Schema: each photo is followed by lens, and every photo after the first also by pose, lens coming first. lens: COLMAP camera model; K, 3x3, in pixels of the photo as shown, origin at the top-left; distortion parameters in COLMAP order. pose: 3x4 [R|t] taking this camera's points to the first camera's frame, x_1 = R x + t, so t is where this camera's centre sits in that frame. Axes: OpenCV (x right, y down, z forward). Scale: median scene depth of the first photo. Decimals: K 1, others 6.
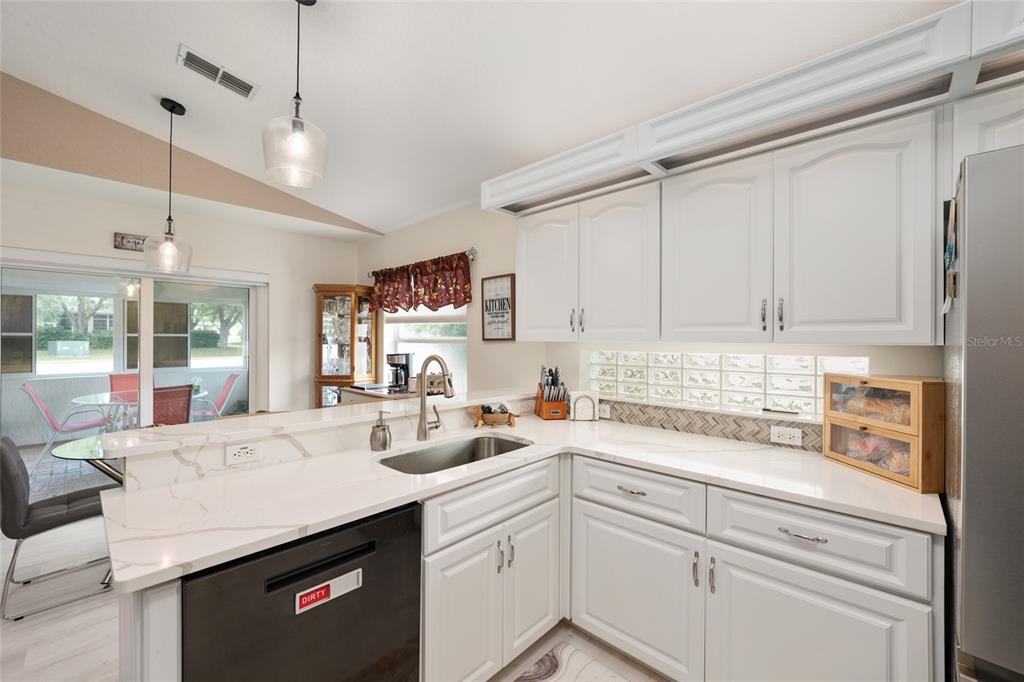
lens RADIAL K [[413.4, 0, 513.4], [0, 413.4, 337.5], [0, 0, 1]] dist [-0.019428, 0.005865]
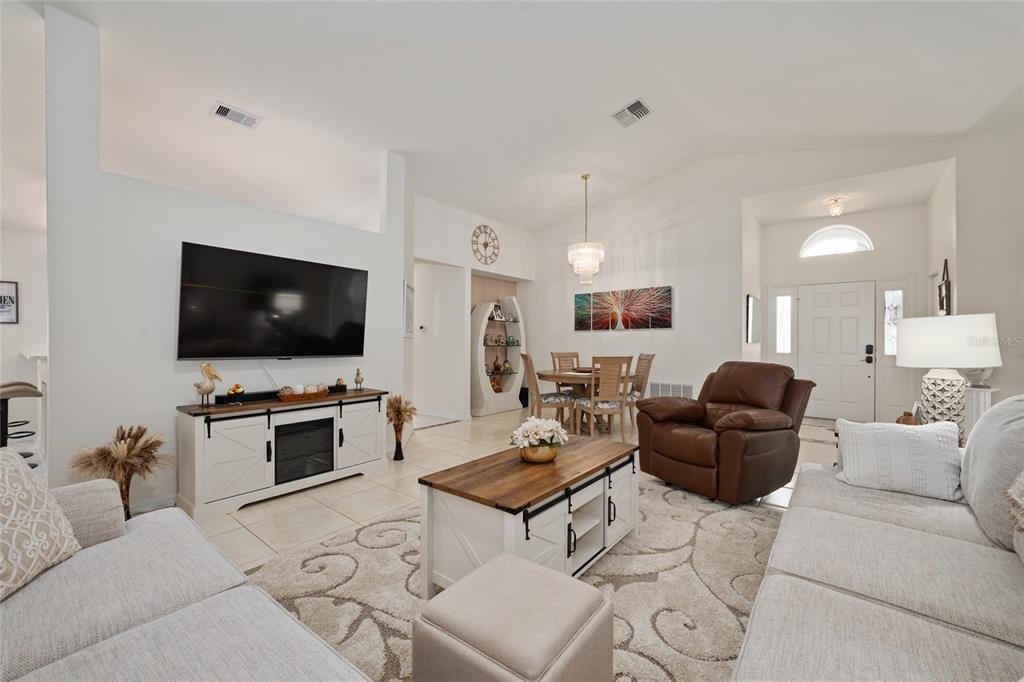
lens RADIAL K [[413.4, 0, 515.3], [0, 413.4, 337.7], [0, 0, 1]] dist [-0.019428, 0.005865]
pose [[-0.083061, 0.000854, 0.996544, -2.323771], [-0.001331, 0.999999, -0.000968, 0.082854], [-0.996544, -0.001406, -0.083060, -1.068778]]
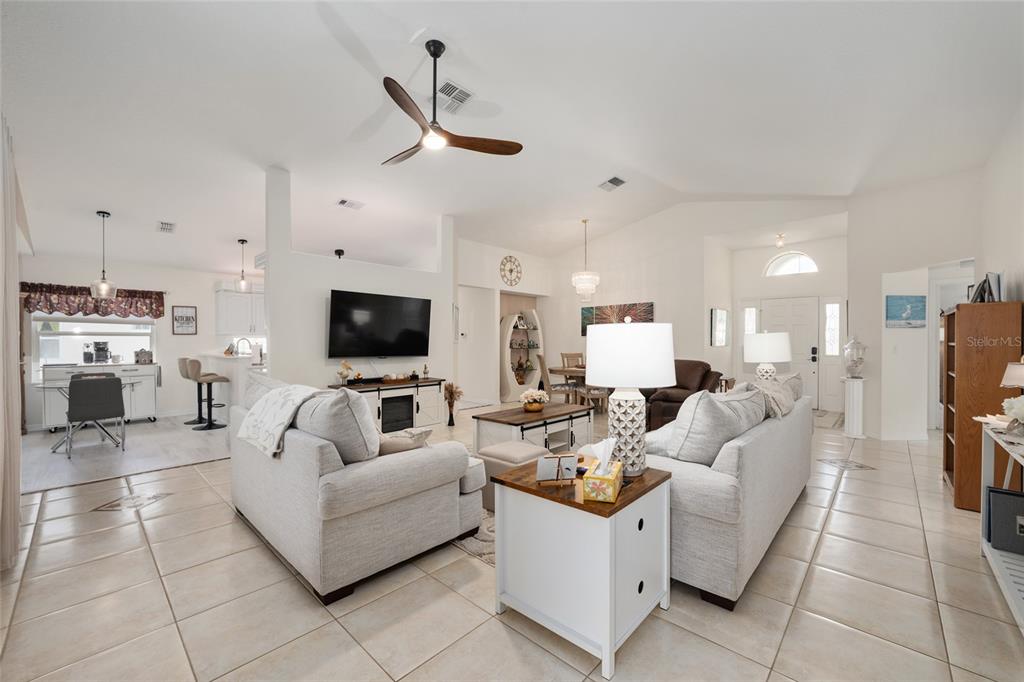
lens RADIAL K [[413.4, 0, 512.3], [0, 413.4, 343.3], [0, 0, 1]] dist [-0.019428, 0.005865]
pose [[-0.000292, -0.011638, 0.999932, -3.170804], [0.002927, 0.999928, 0.011639, 0.048610], [-0.999996, 0.002930, -0.000258, -1.109095]]
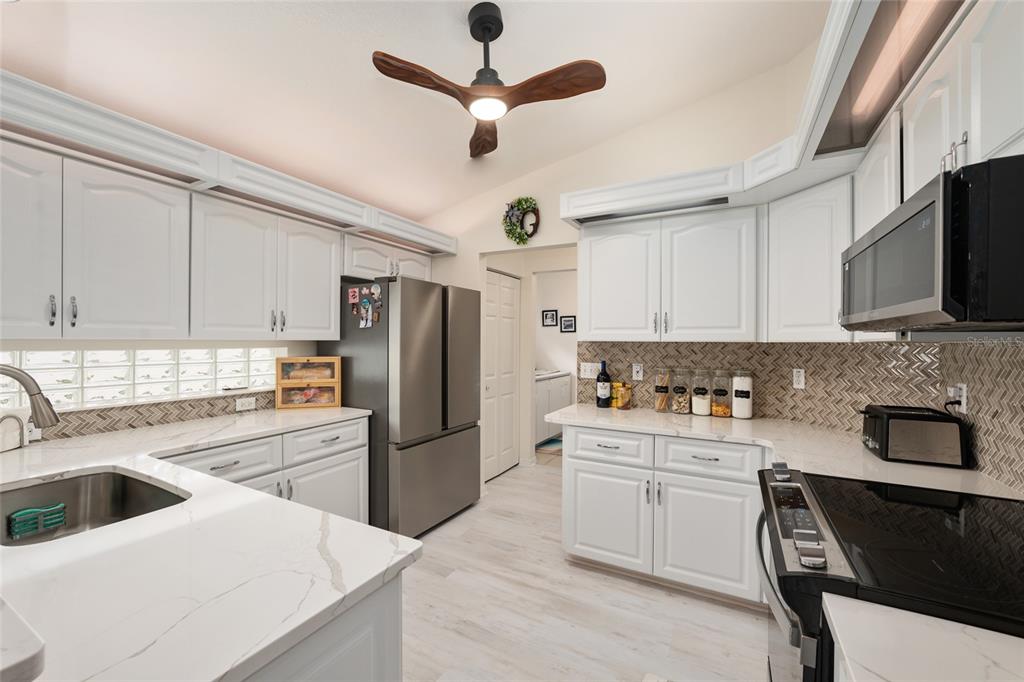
lens RADIAL K [[413.4, 0, 513.0], [0, 413.4, 340.0], [0, 0, 1]] dist [-0.019428, 0.005865]
pose [[-0.253864, -0.004011, 0.967231, -0.787093], [-0.010383, 0.999945, 0.001422, 0.003055], [-0.967184, -0.009681, -0.253892, 0.380526]]
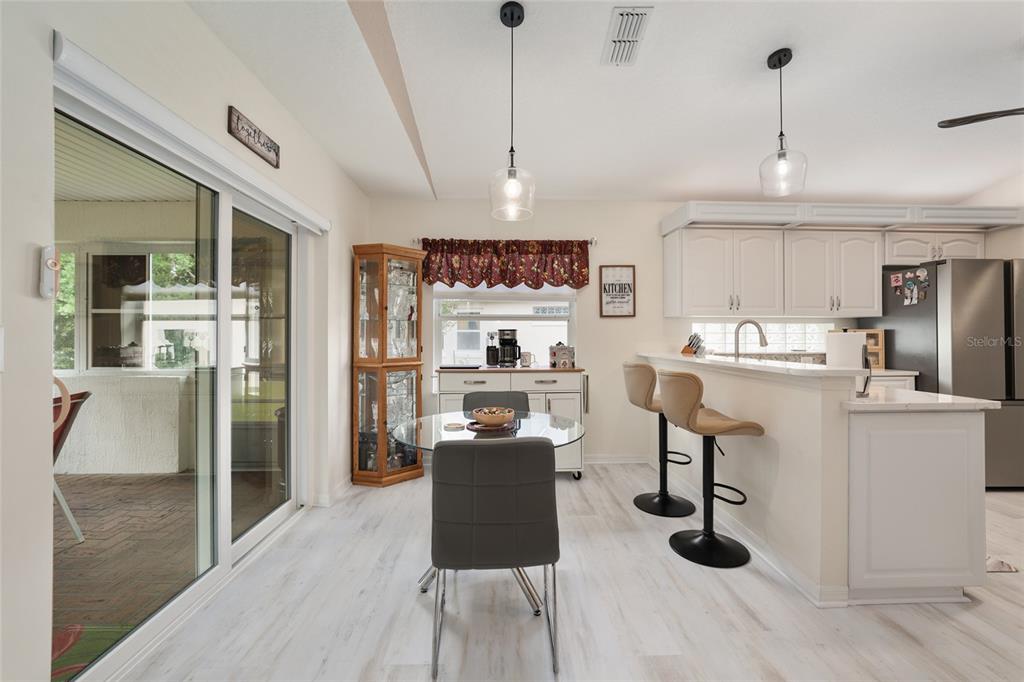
lens RADIAL K [[413.4, 0, 511.2], [0, 413.4, 332.6], [0, 0, 1]] dist [-0.019428, 0.005865]
pose [[0.697265, -0.000244, 0.716813, -1.593998], [0.000719, 1.000000, -0.000359, 0.074958], [-0.716813, 0.000766, 0.697265, 0.502107]]
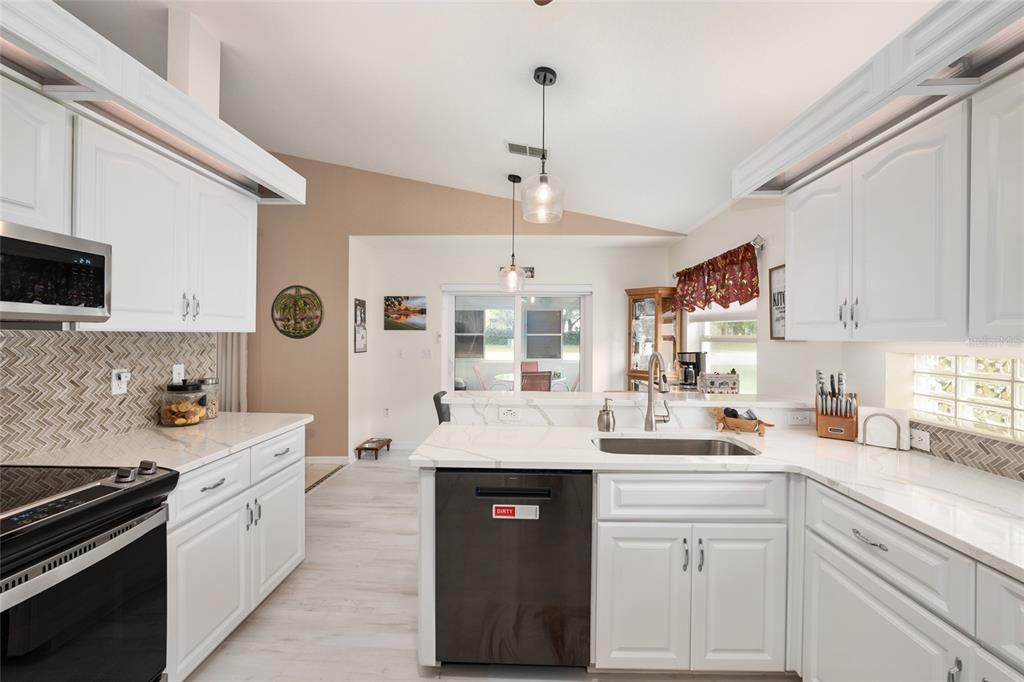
lens RADIAL K [[413.4, 0, 516.7], [0, 413.4, 333.6], [0, 0, 1]] dist [-0.019428, 0.005865]
pose [[0.665630, -0.004935, -0.746266, 0.311960], [-0.001357, 0.999968, -0.007823, 0.003734], [0.746281, 0.006220, 0.665602, 0.021941]]
